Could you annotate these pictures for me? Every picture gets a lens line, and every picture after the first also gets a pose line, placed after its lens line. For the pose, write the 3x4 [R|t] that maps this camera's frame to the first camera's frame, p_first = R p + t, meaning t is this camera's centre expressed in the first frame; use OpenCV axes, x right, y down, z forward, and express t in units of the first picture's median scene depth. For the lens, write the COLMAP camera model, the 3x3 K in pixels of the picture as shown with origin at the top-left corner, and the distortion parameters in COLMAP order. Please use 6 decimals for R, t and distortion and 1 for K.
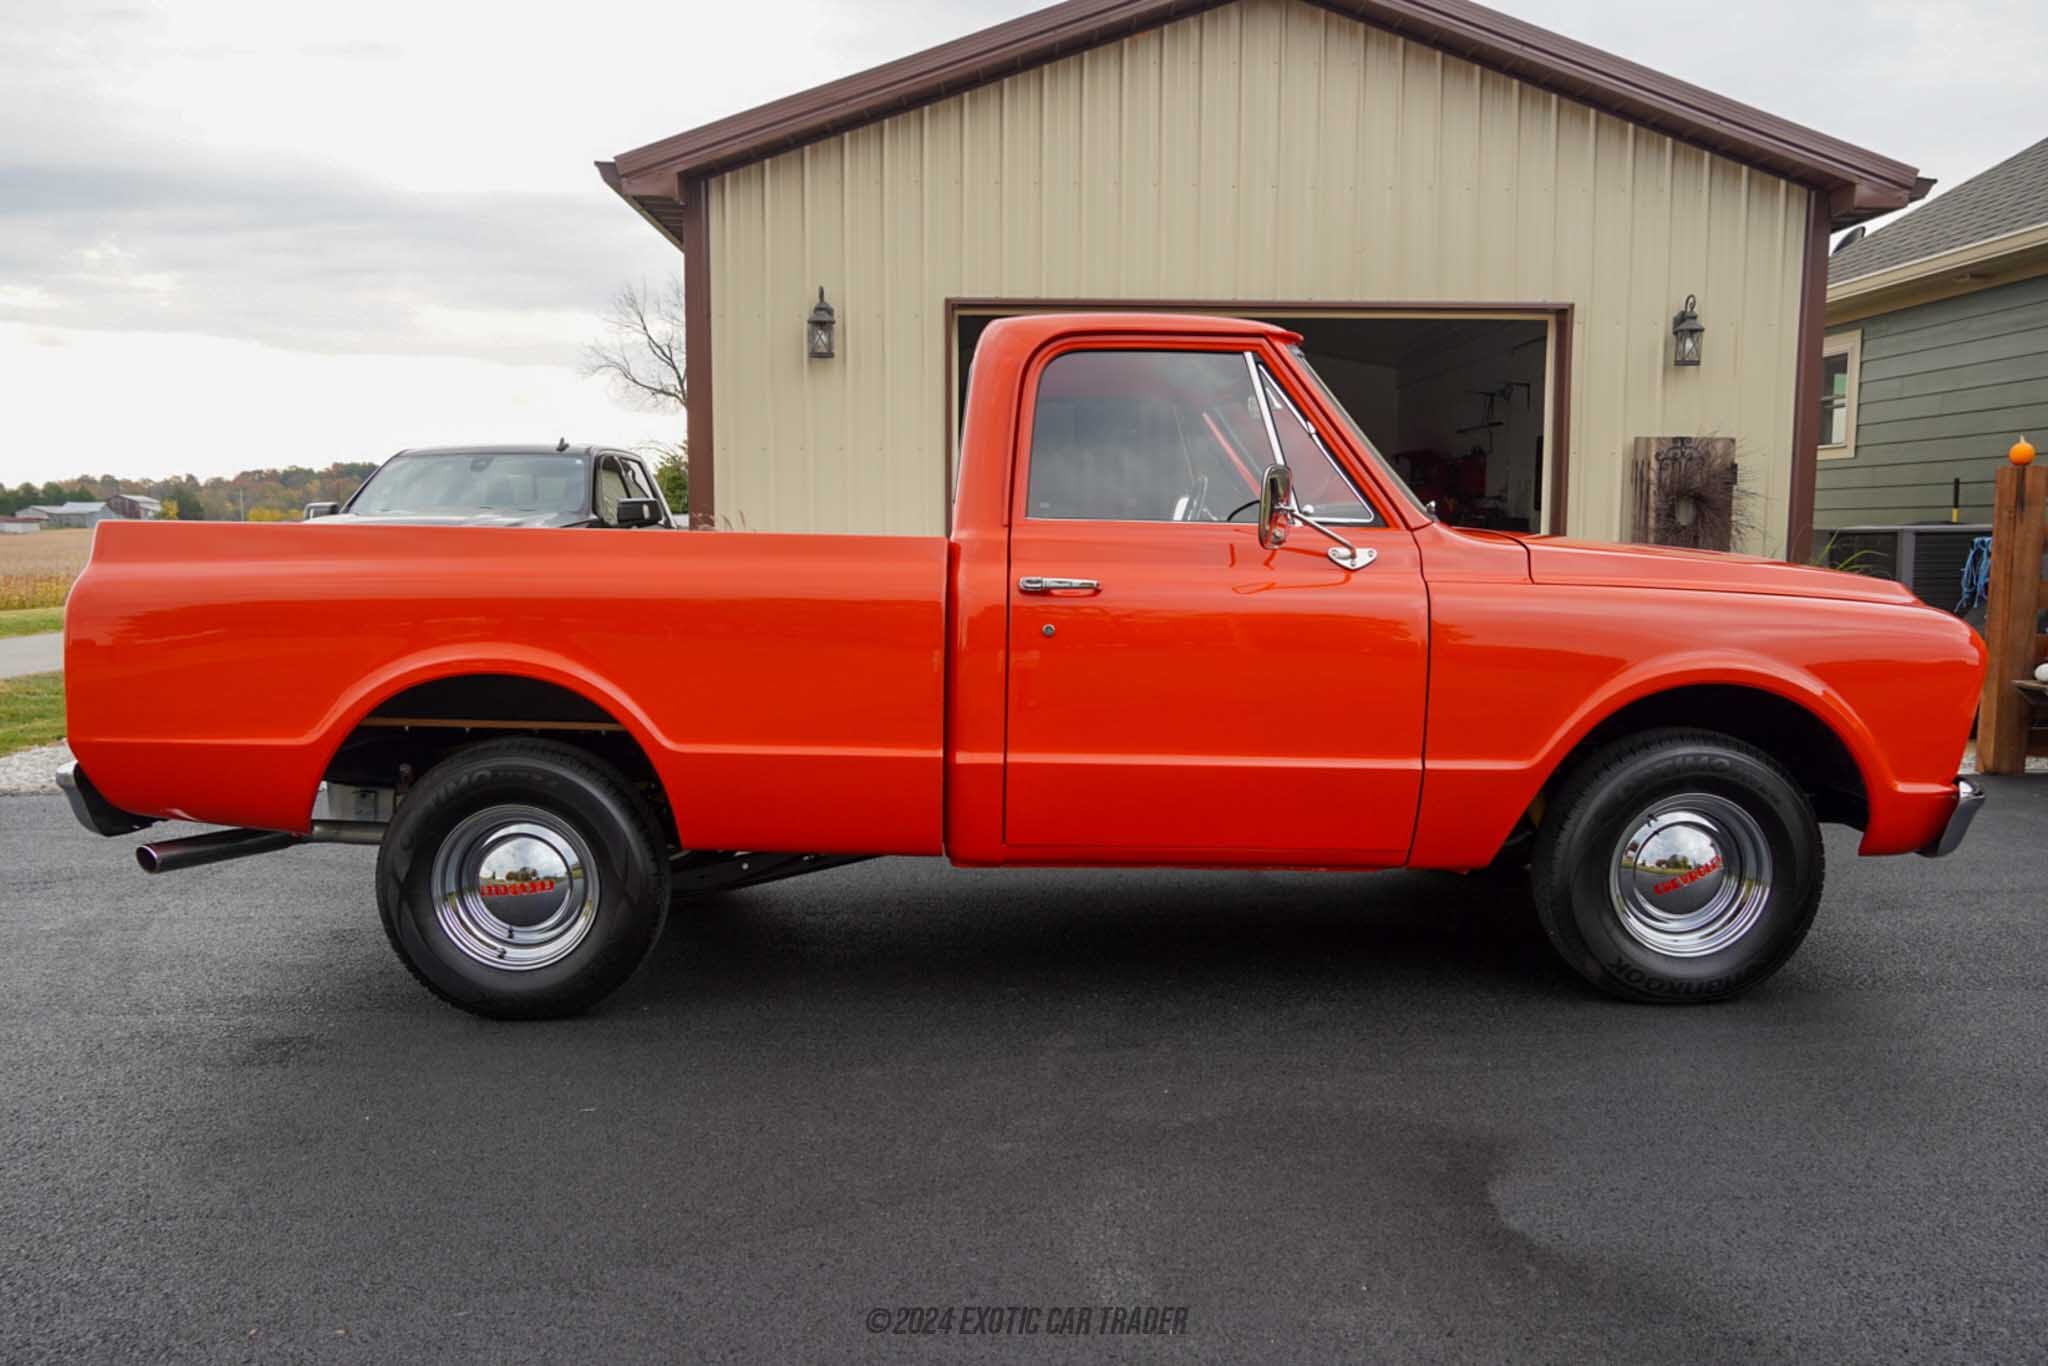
lens RADIAL K [[1480.6, 0, 1024.0], [0, 1480.6, 683.0], [0, 0, 1]] dist [-0.033483, 0.002307]
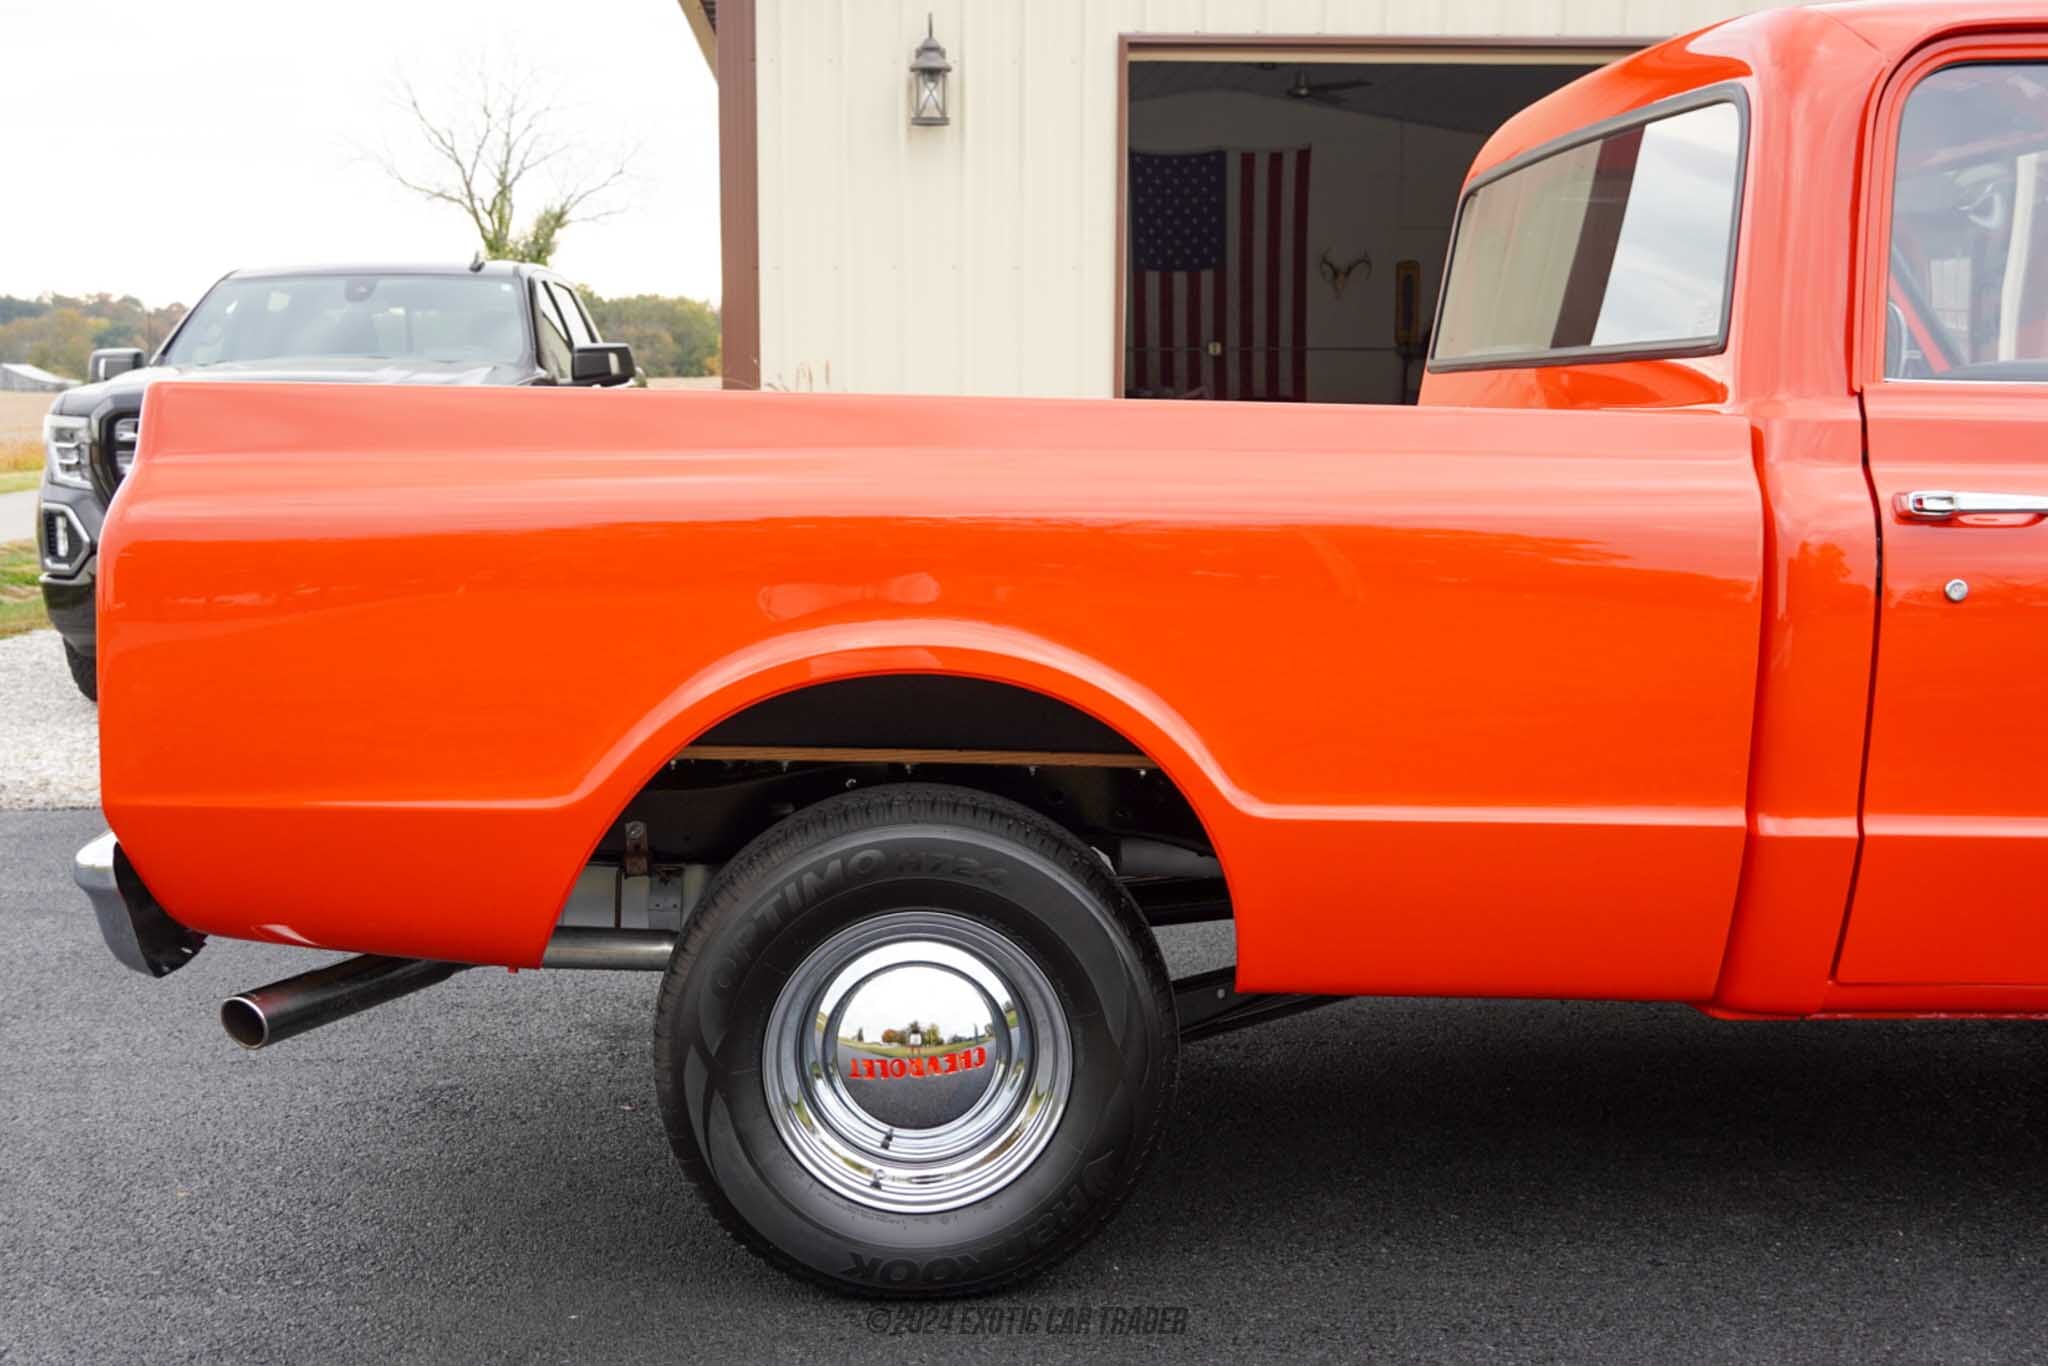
lens RADIAL K [[2093.6, 0, 1024.0], [0, 2093.6, 683.0], [0, 0, 1]] dist [-0.024331, 0.108108]
pose [[0.999995, -0.000180, 0.003072, -0.300019], [0.000069, 0.999357, 0.035867, -0.027186], [-0.003077, -0.035867, 0.999352, 0.231422]]
